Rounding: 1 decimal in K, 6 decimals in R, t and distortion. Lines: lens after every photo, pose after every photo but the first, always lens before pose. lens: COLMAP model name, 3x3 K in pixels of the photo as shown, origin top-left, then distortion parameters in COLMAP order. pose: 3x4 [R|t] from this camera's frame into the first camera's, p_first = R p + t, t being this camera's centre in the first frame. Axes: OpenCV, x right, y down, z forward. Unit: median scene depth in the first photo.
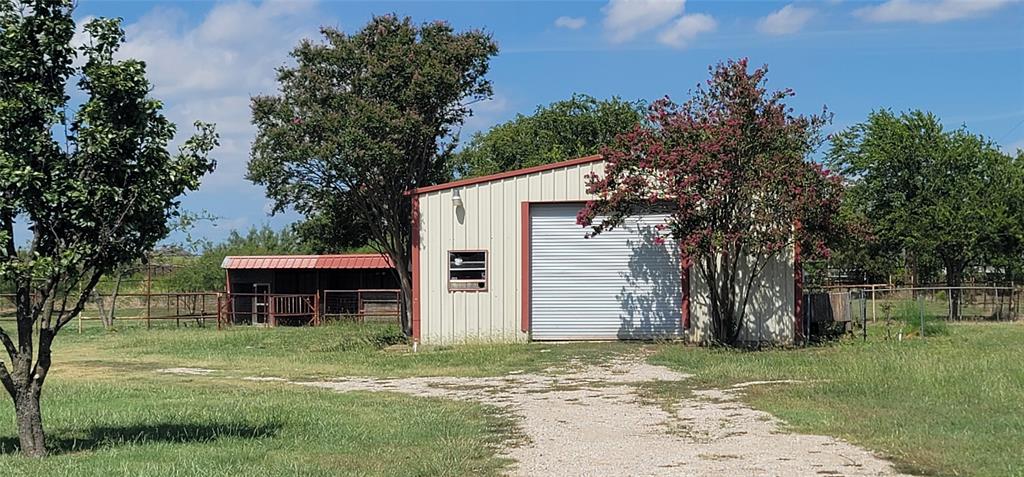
lens RADIAL K [[2018.2, 0, 513.7], [0, 2018.2, 239.0], [0, 0, 1]] dist [0.103569, 0.000000]
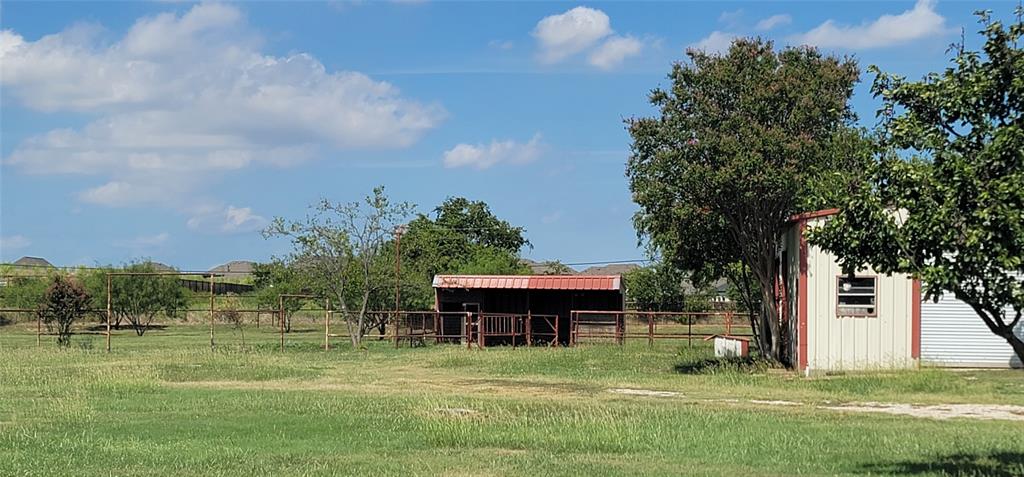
lens RADIAL K [[2018.2, 0, 510.1], [0, 2018.2, 238.8], [0, 0, 1]] dist [0.103569, 0.000000]
pose [[0.999278, 0.016837, 0.034050, -0.228833], [-0.016494, 0.999811, -0.010321, 0.000532], [-0.034217, 0.009752, 0.999367, 0.003942]]
